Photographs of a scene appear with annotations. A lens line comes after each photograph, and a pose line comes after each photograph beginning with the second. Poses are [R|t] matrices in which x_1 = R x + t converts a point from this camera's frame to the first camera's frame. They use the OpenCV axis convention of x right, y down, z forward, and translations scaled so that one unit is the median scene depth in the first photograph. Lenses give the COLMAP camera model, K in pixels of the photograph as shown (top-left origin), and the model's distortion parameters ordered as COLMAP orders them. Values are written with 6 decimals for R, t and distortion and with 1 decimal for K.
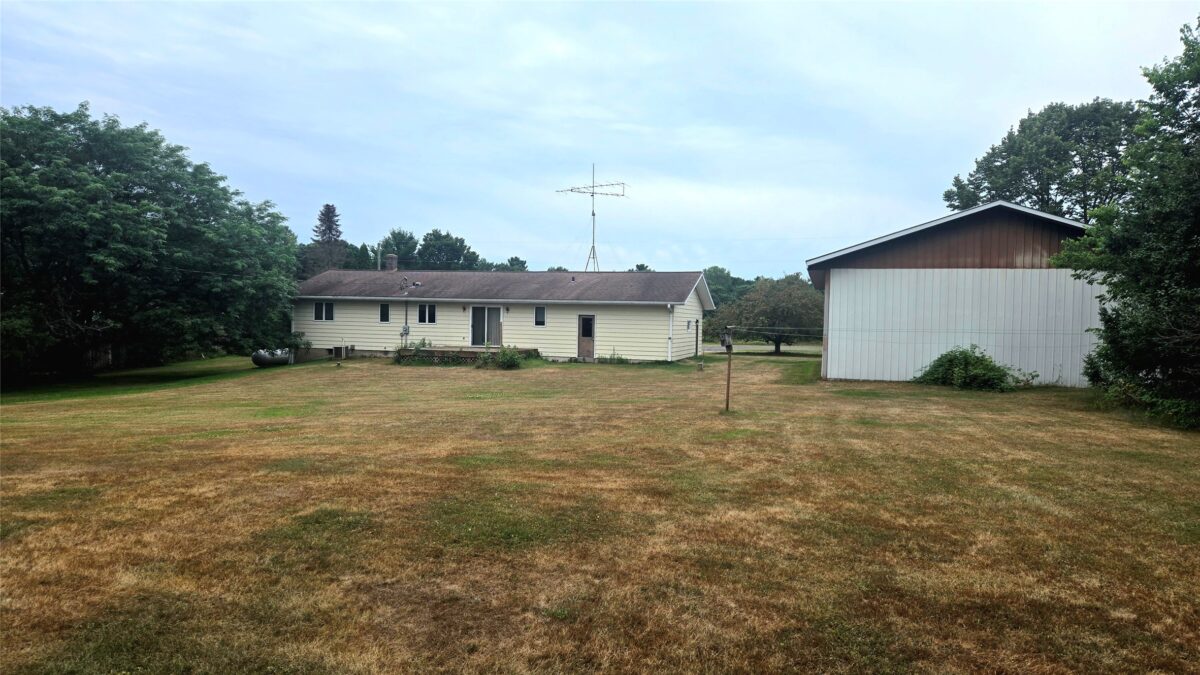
lens RADIAL K [[790.9, 0, 597.1], [0, 790.9, 330.8], [0, 0, 1]] dist [0.066180, -0.064777]
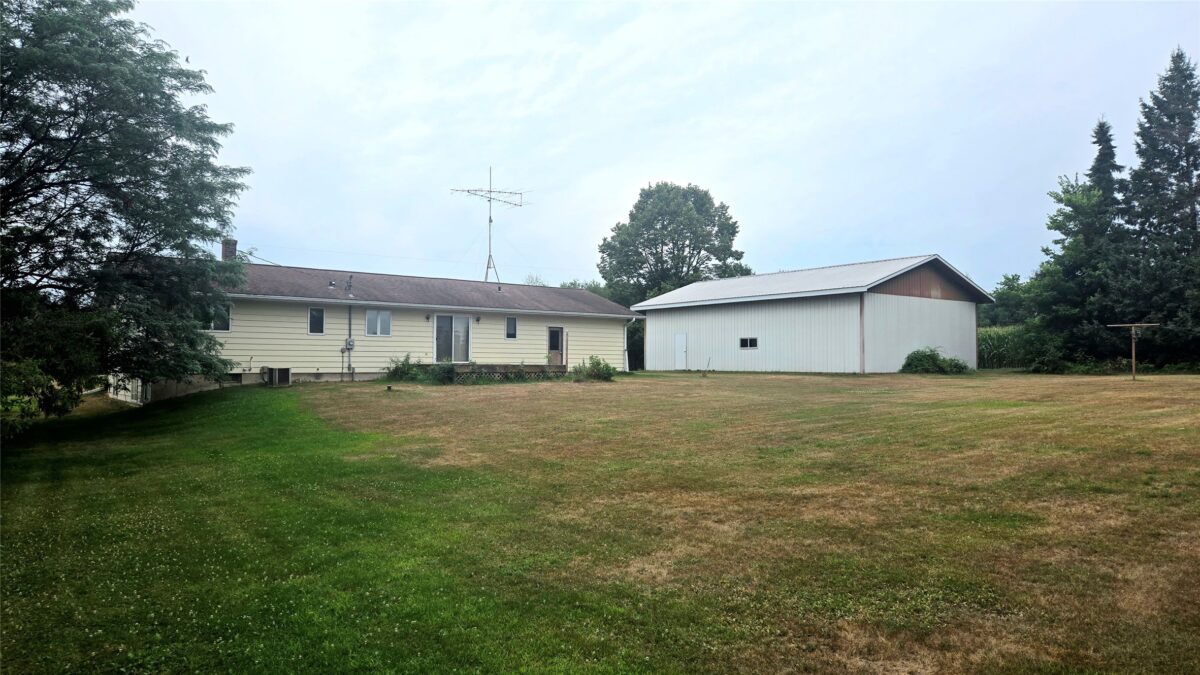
lens RADIAL K [[790.9, 0, 597.1], [0, 790.9, 330.8], [0, 0, 1]] dist [0.066180, -0.064777]
pose [[0.565809, 0.012919, 0.824435, -0.751165], [0.021177, 0.999320, -0.030193, 0.014316], [-0.824264, 0.034542, 0.565150, 0.398839]]
